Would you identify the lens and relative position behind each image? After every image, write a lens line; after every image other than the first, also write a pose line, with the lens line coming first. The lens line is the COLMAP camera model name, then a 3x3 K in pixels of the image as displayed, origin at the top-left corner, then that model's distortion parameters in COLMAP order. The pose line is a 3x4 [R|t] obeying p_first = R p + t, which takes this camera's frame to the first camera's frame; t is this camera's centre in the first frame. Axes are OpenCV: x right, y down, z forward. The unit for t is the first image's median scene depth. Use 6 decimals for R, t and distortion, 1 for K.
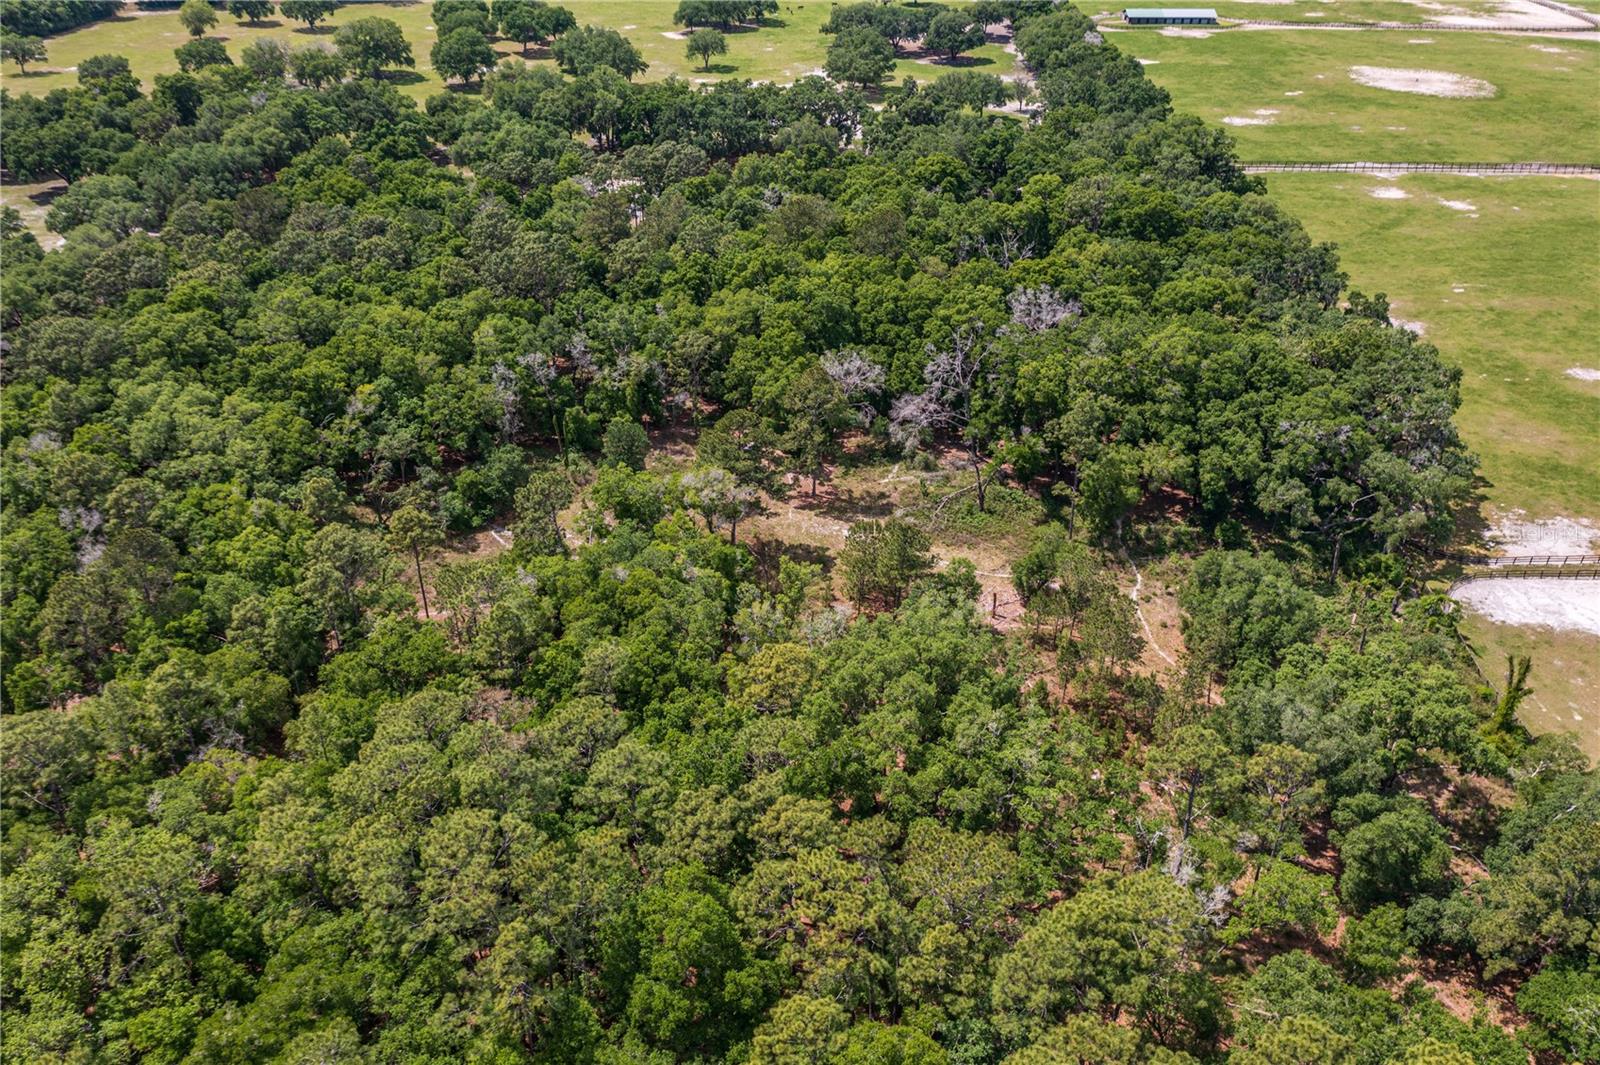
lens RADIAL K [[1272.4, 0, 801.2], [0, 1272.4, 548.5], [0, 0, 1]] dist [-0.006580, 0.005414]
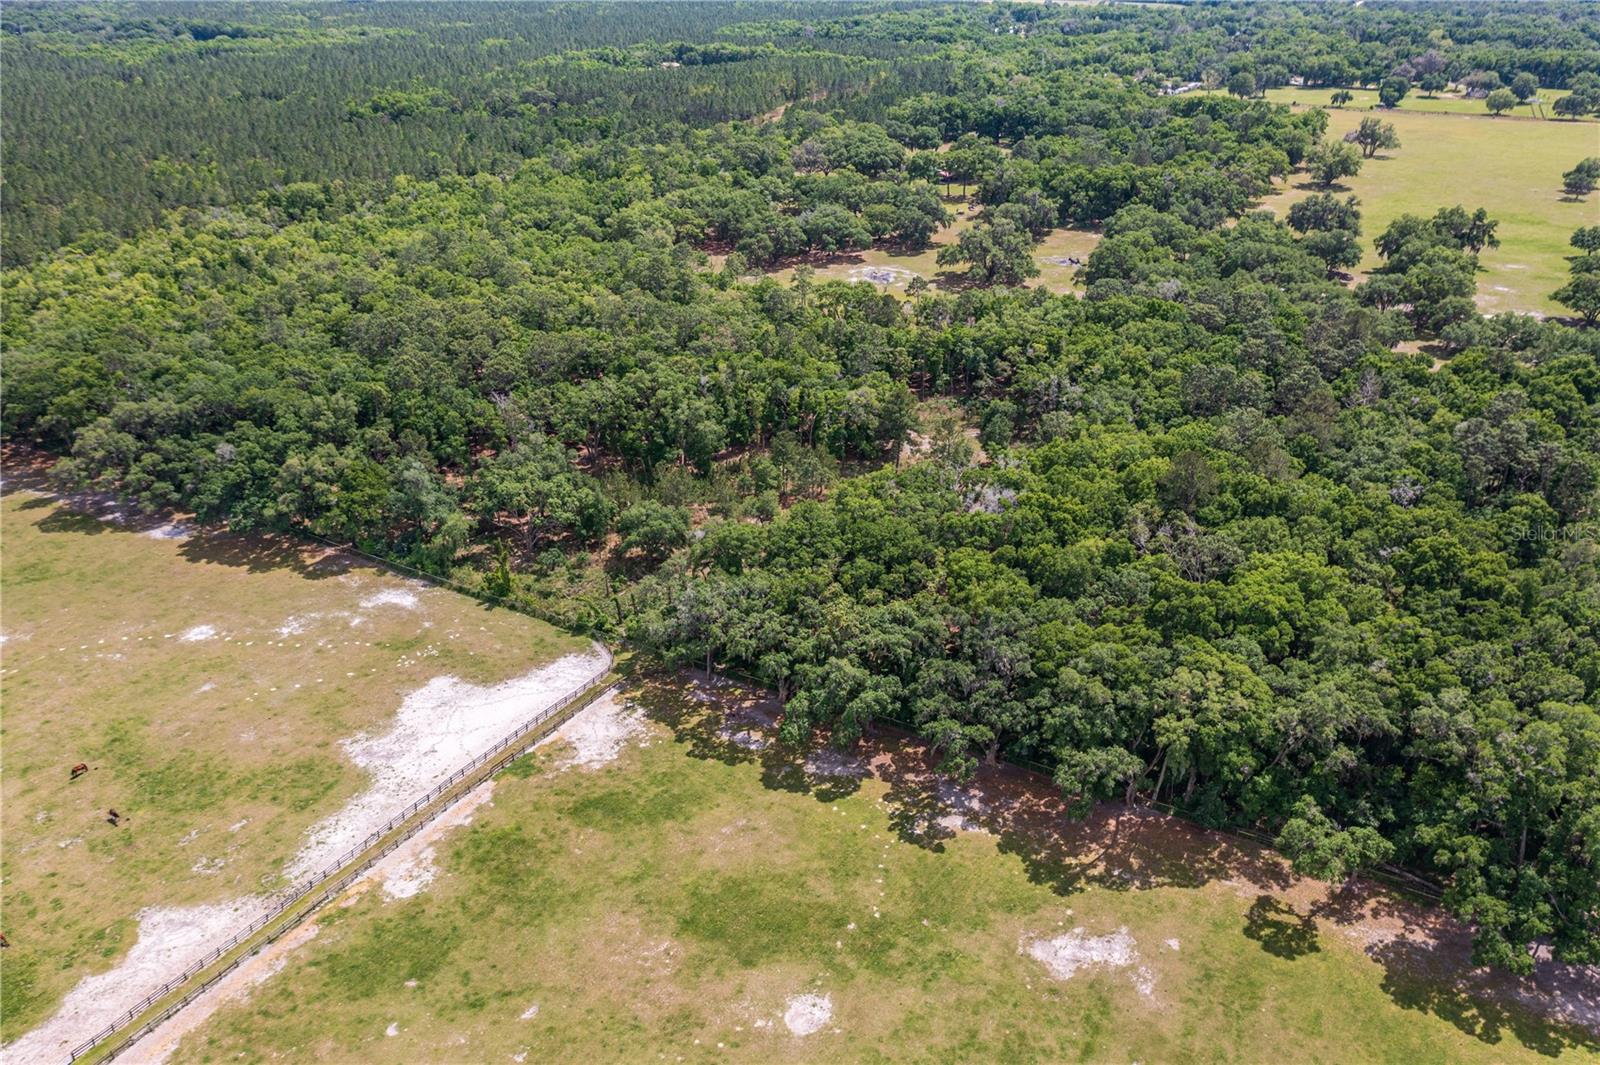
lens RADIAL K [[1284.8, 0, 778.7], [0, 1284.8, 533.7], [0, 0, 1]] dist [-0.002790, 0.006302]
pose [[-0.507426, 0.364939, -0.780601, 1.134743], [-0.447131, 0.662877, 0.600557, -0.736224], [0.736609, 0.653769, -0.173186, 1.031897]]
